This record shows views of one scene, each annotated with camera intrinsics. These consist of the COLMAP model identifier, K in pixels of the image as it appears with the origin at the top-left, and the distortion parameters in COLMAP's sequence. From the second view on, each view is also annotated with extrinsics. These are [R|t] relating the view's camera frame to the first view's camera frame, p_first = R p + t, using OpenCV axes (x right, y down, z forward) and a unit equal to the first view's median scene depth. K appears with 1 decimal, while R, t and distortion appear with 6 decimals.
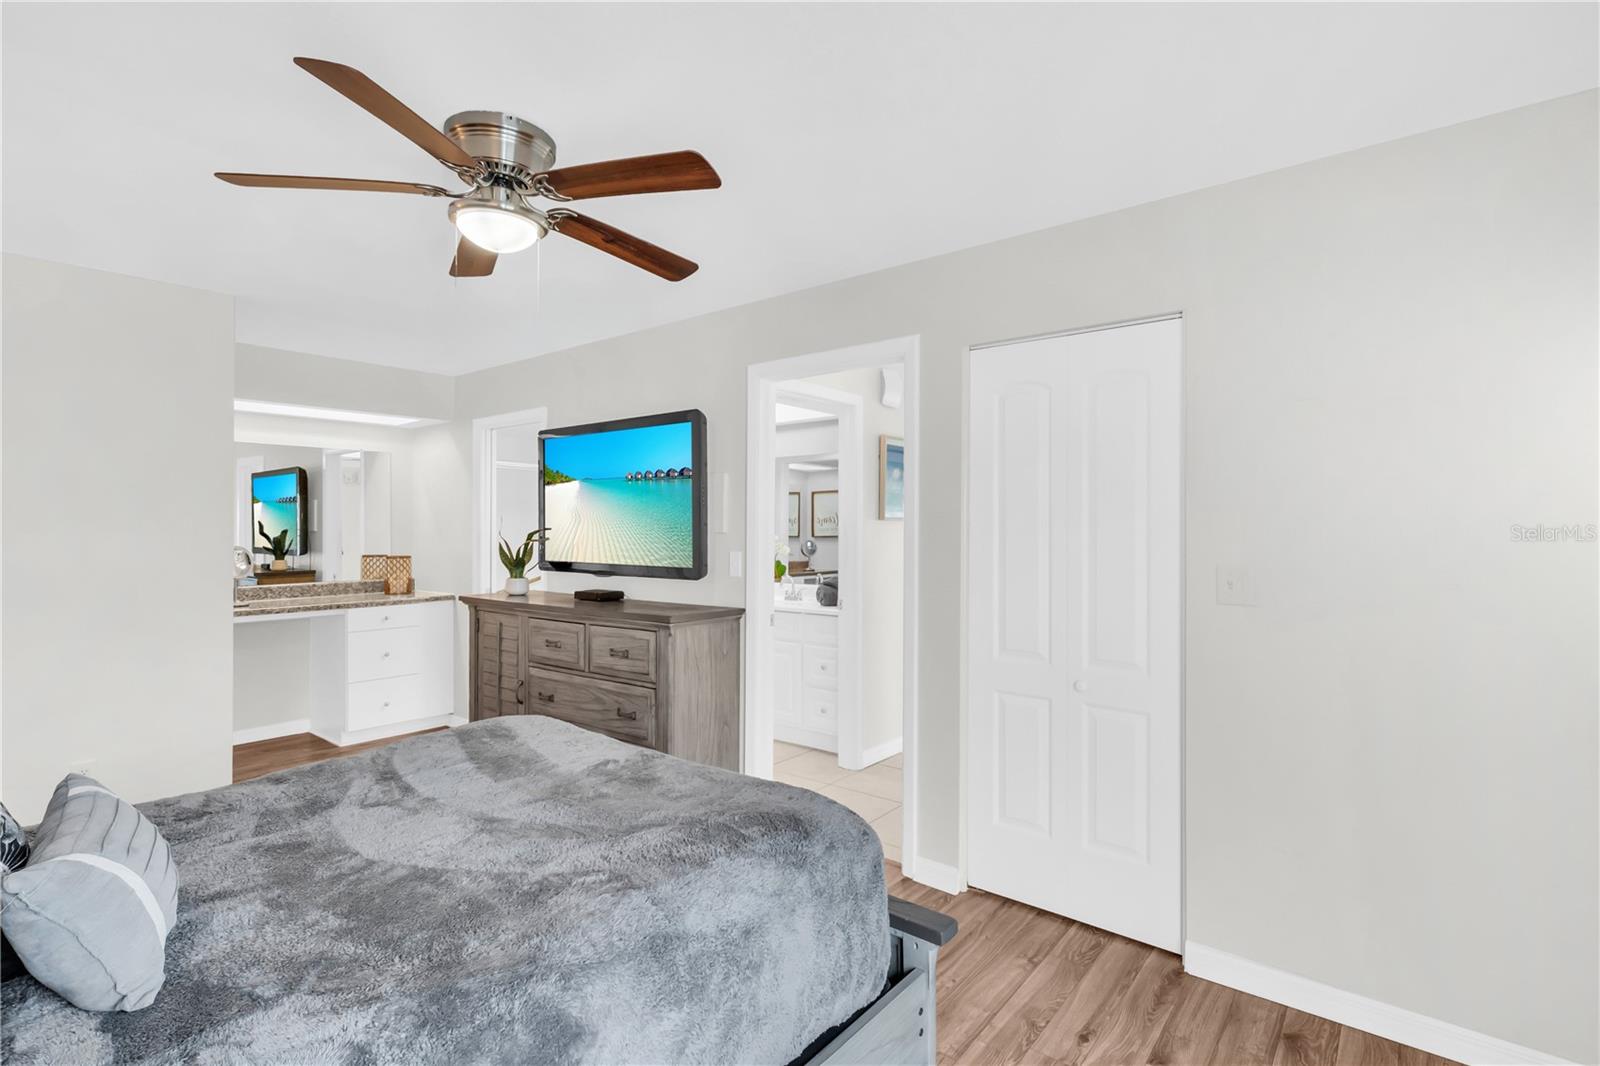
lens RADIAL K [[758.0, 0, 800.0], [0, 758.0, 533.0], [0, 0, 1]] dist [-0.002595, -0.000675]
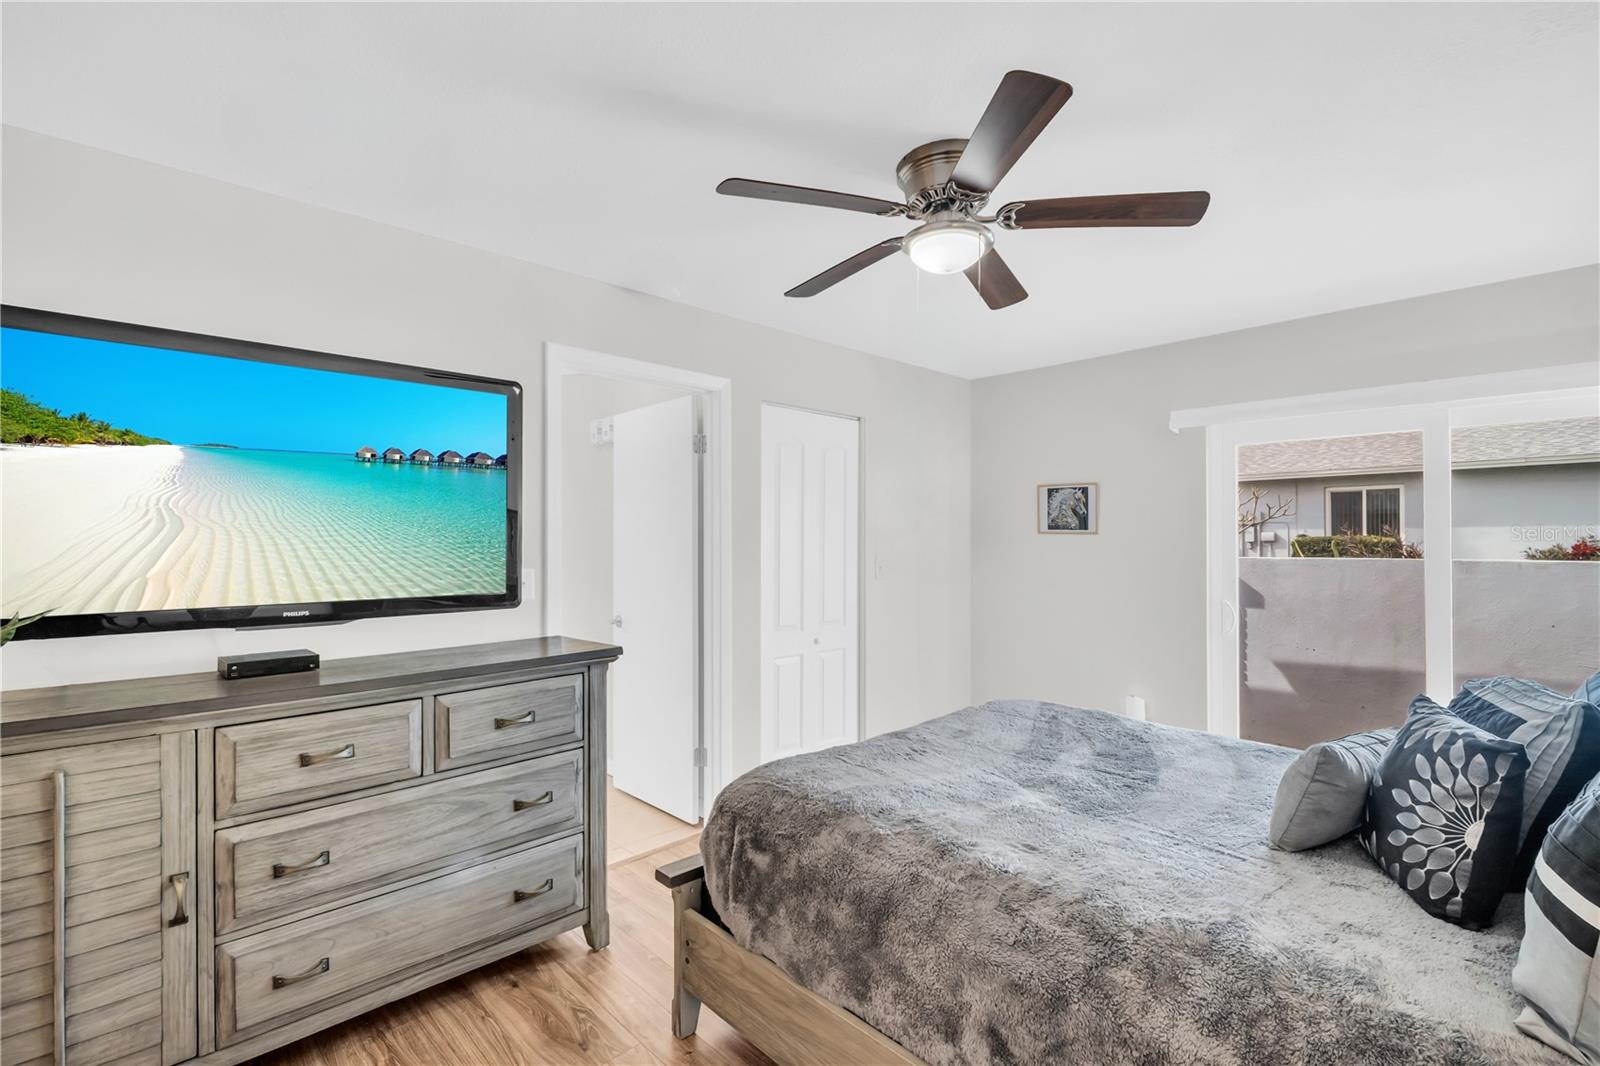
lens RADIAL K [[758.0, 0, 800.0], [0, 758.0, 533.0], [0, 0, 1]] dist [-0.002595, -0.000675]
pose [[0.153066, -0.001499, 0.988215, -0.648121], [0.011798, 0.999930, -0.000311, -0.005854], [-0.988146, 0.011706, 0.153073, 0.470536]]
